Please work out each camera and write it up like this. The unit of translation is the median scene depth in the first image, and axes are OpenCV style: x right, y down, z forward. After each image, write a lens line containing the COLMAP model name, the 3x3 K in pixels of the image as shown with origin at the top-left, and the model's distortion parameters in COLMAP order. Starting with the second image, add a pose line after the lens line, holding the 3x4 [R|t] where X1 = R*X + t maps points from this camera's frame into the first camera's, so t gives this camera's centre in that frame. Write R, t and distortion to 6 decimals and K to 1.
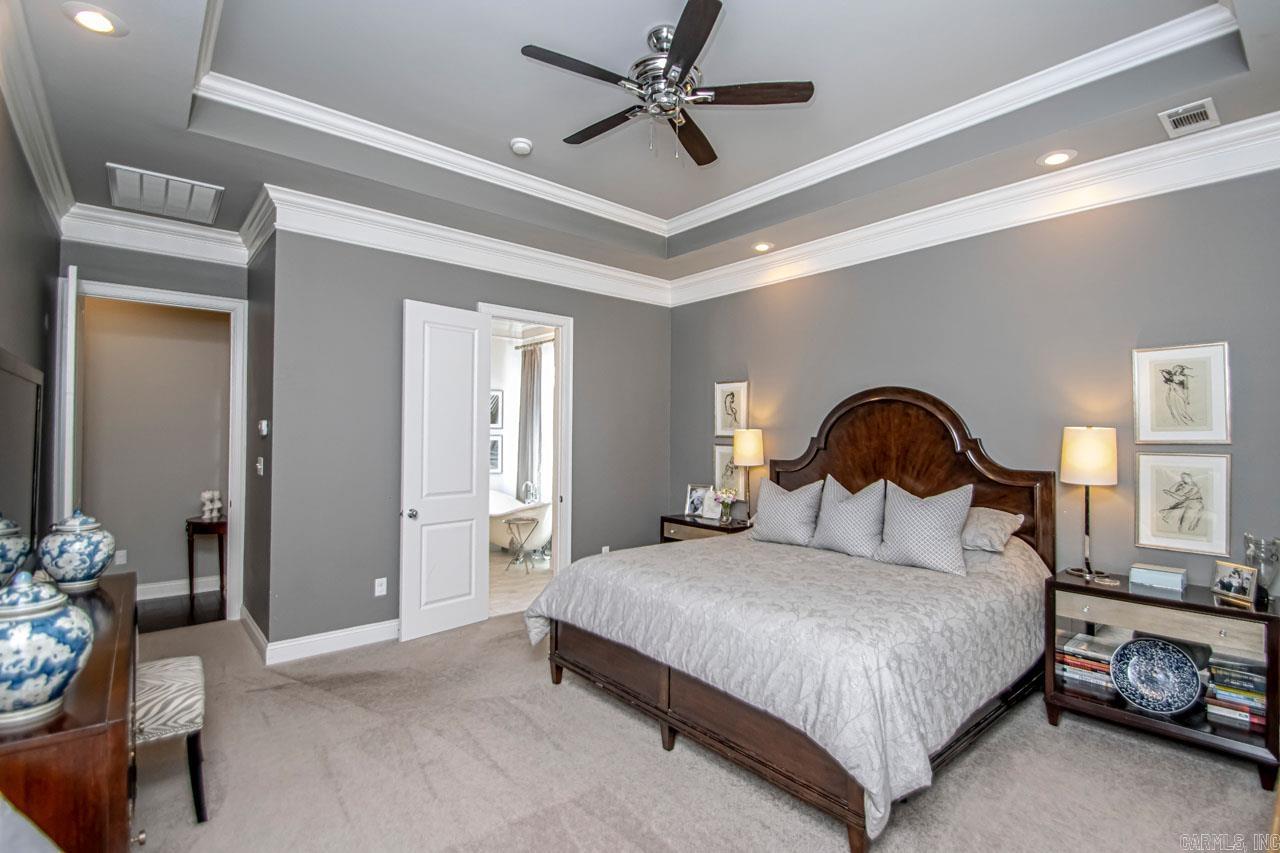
lens RADIAL K [[589.6, 0, 640.0], [0, 589.6, 426.5], [0, 0, 1]] dist [0.030869, -0.014574]
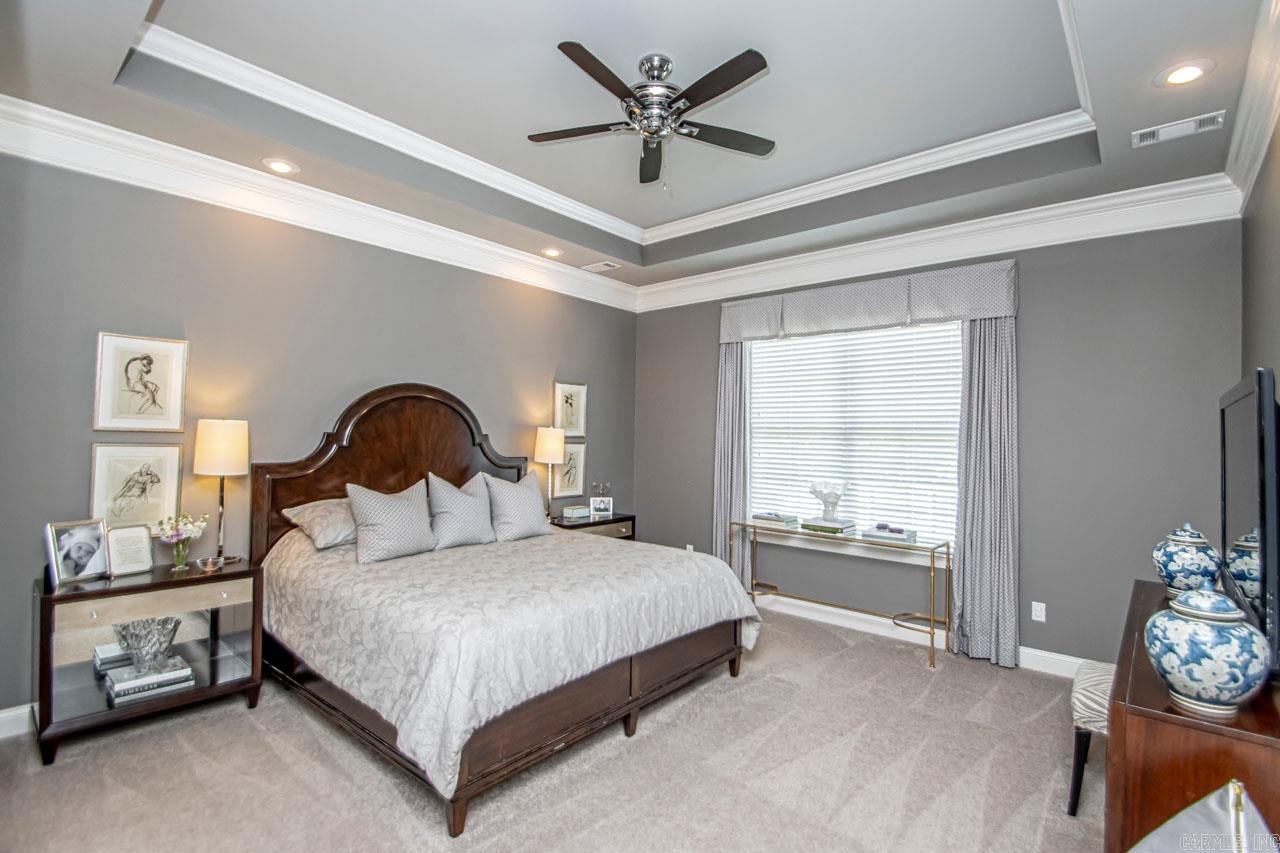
lens RADIAL K [[589.6, 0, 640.0], [0, 589.6, 426.5], [0, 0, 1]] dist [0.030869, -0.014574]
pose [[-0.139817, 0.006192, 0.990158, -0.680047], [-0.029251, 0.999518, -0.010381, 0.006820], [-0.989745, -0.030415, -0.139569, 0.785809]]
